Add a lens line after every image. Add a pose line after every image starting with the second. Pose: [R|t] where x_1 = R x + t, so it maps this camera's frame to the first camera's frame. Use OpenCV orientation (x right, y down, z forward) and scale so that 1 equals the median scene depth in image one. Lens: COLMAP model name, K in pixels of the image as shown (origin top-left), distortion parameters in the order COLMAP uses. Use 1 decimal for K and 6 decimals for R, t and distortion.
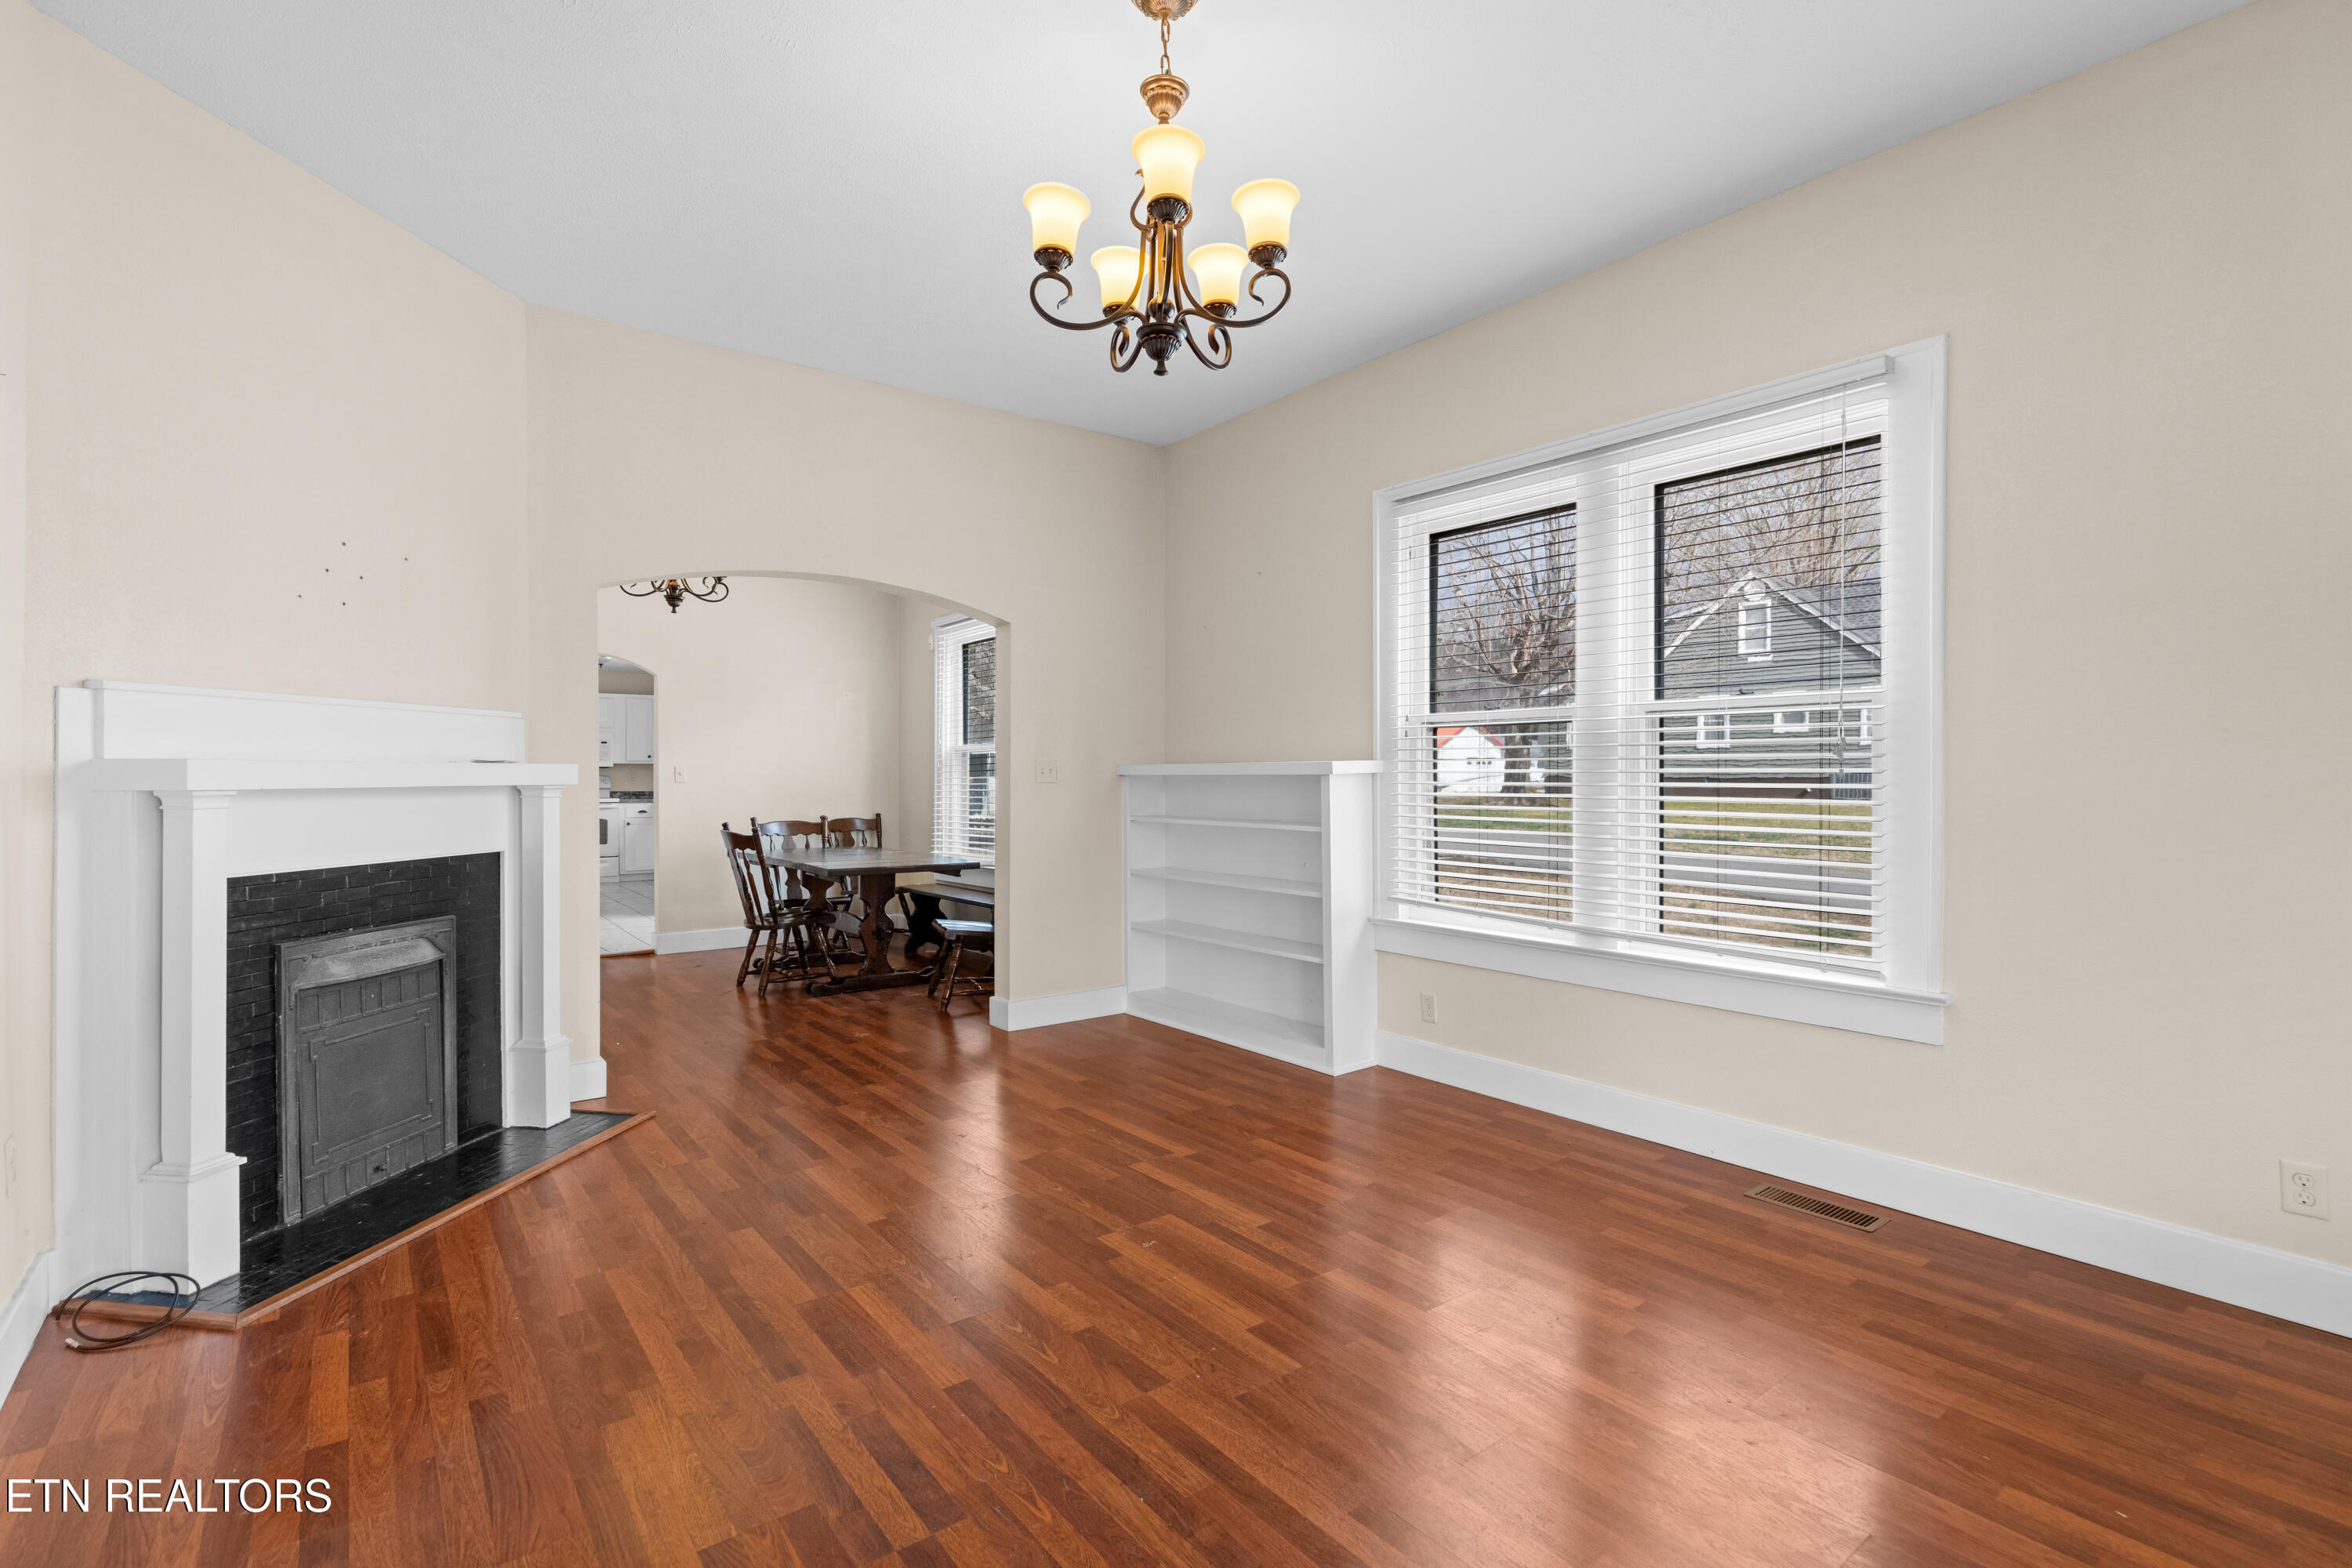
lens RADIAL K [[1103.6, 0, 1178.8], [0, 1103.6, 777.6], [0, 0, 1]] dist [-0.000868, -0.000249]
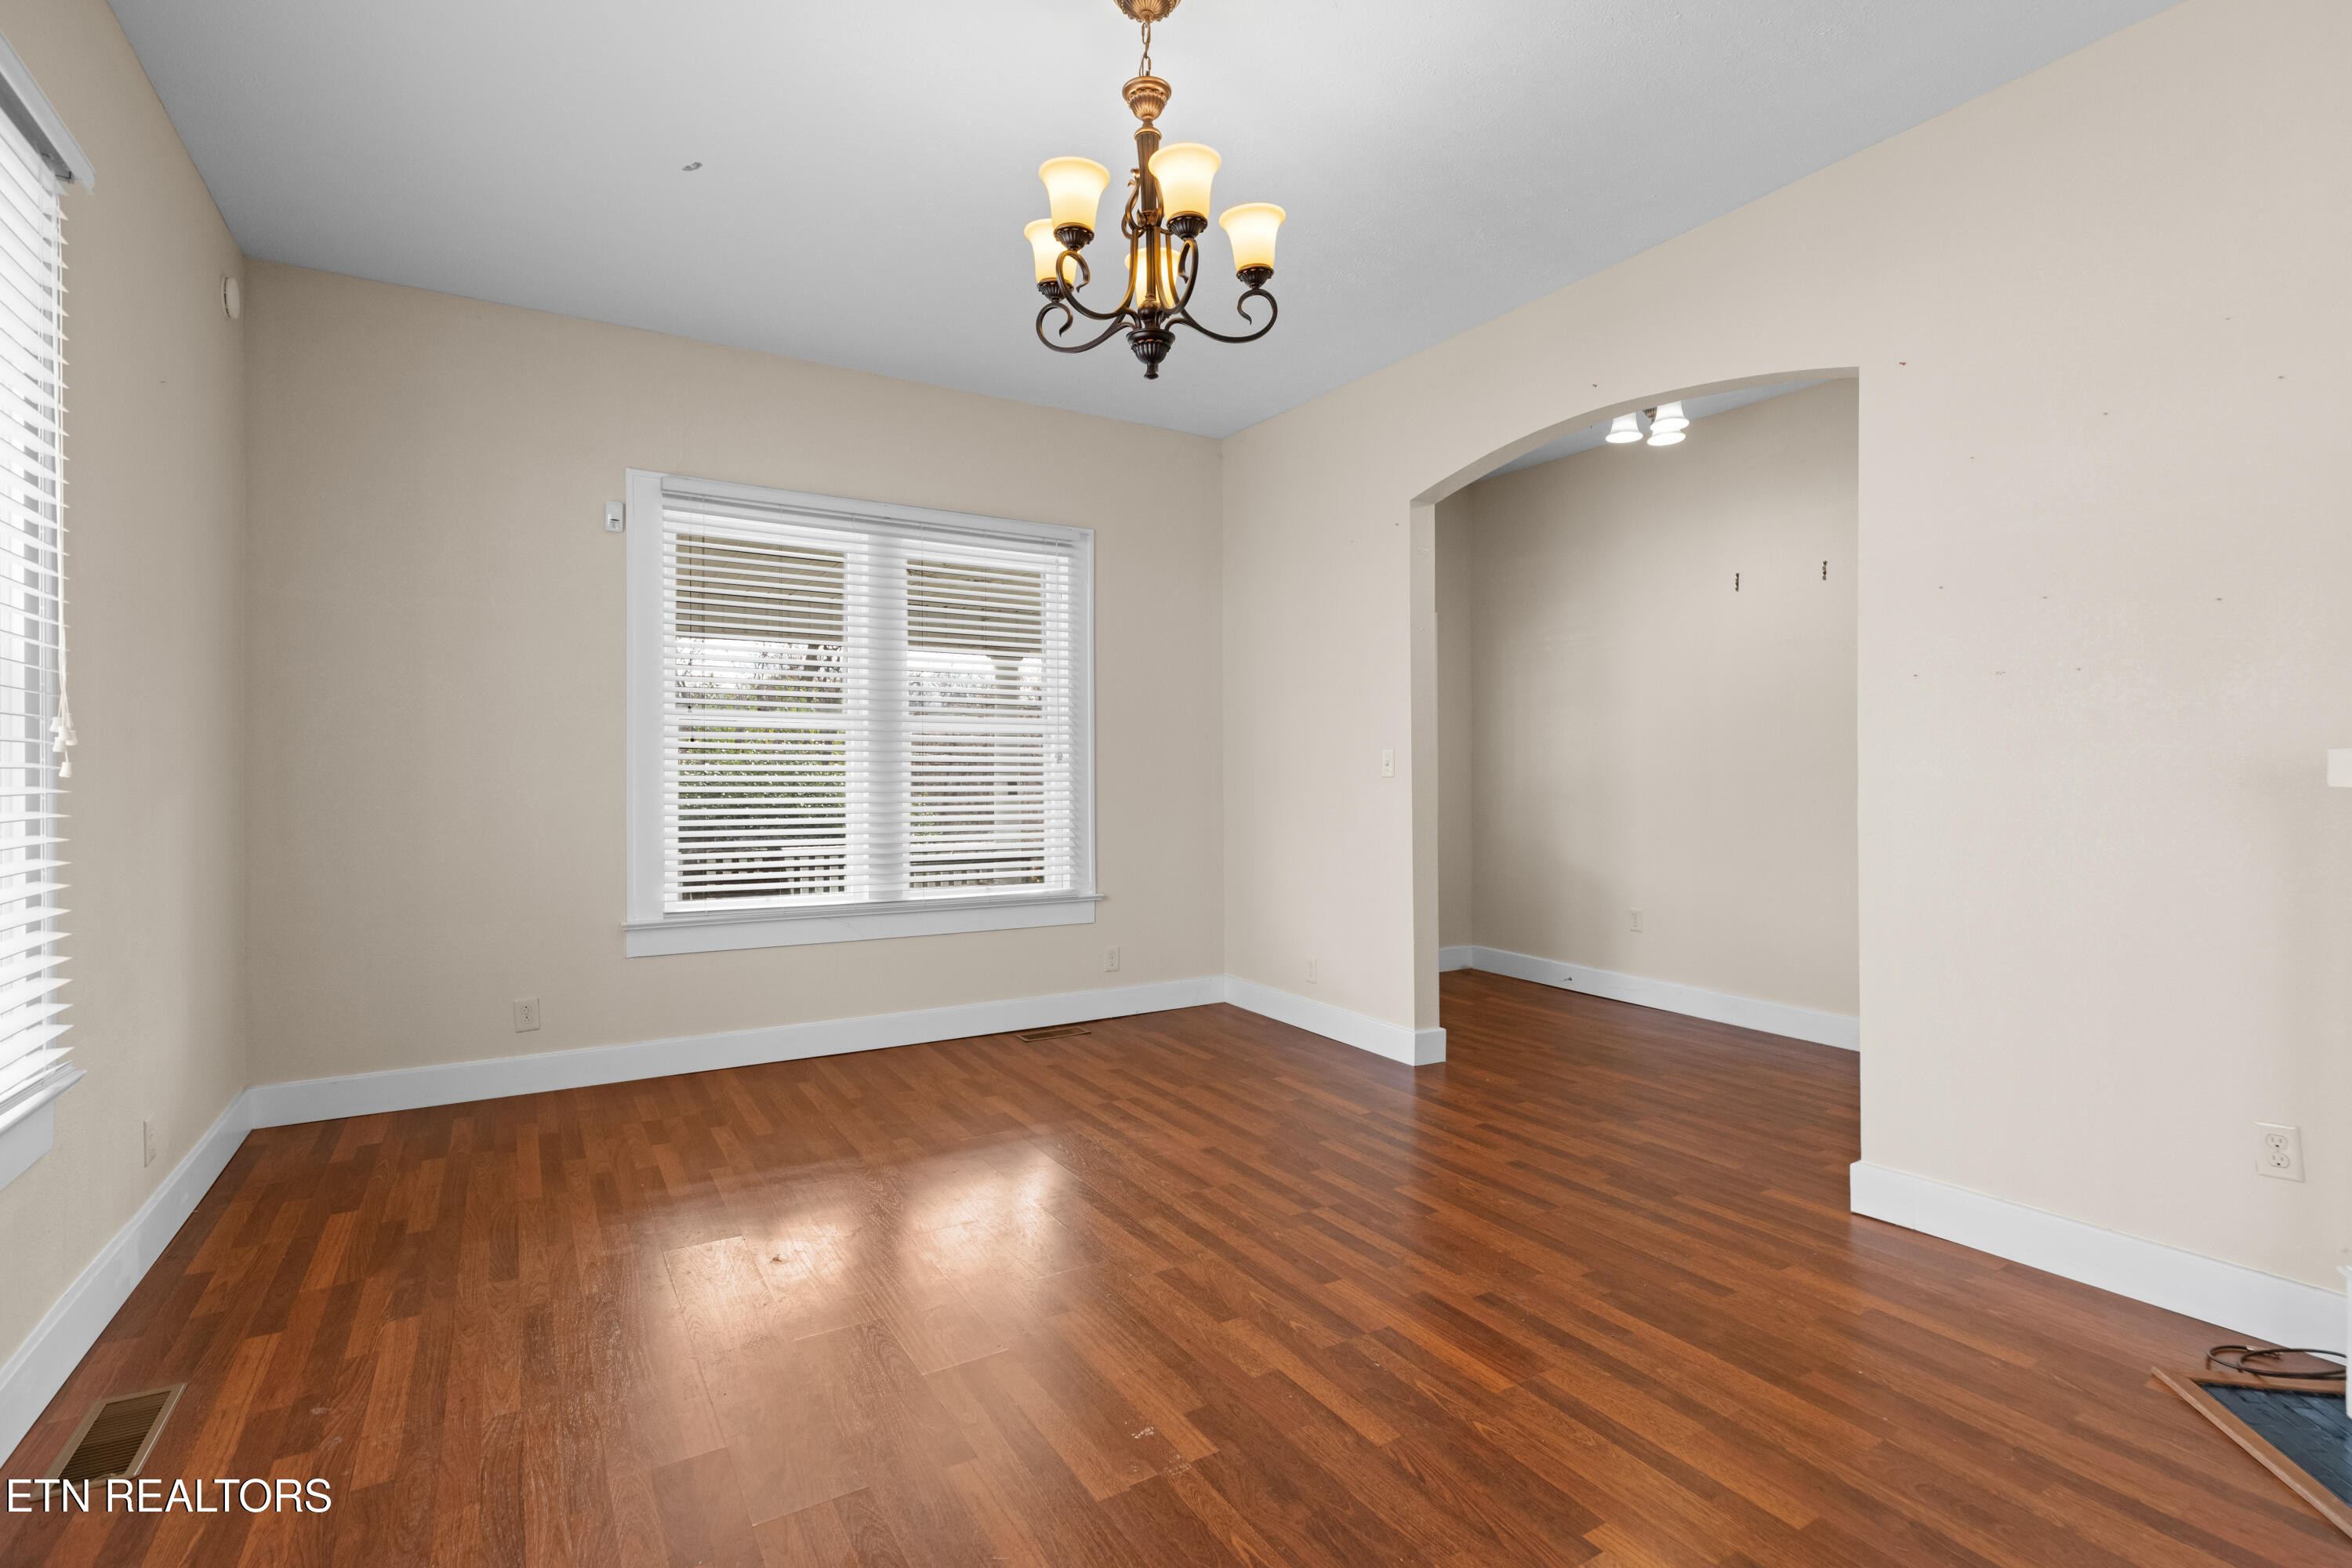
lens RADIAL K [[1103.6, 0, 1175.7], [0, 1103.6, 779.1], [0, 0, 1]] dist [-0.000868, -0.000249]
pose [[-0.994933, 0.002763, 0.100497, -0.143360], [0.003912, 0.999929, 0.011241, -0.005249], [-0.100459, 0.011578, -0.994874, 2.041398]]
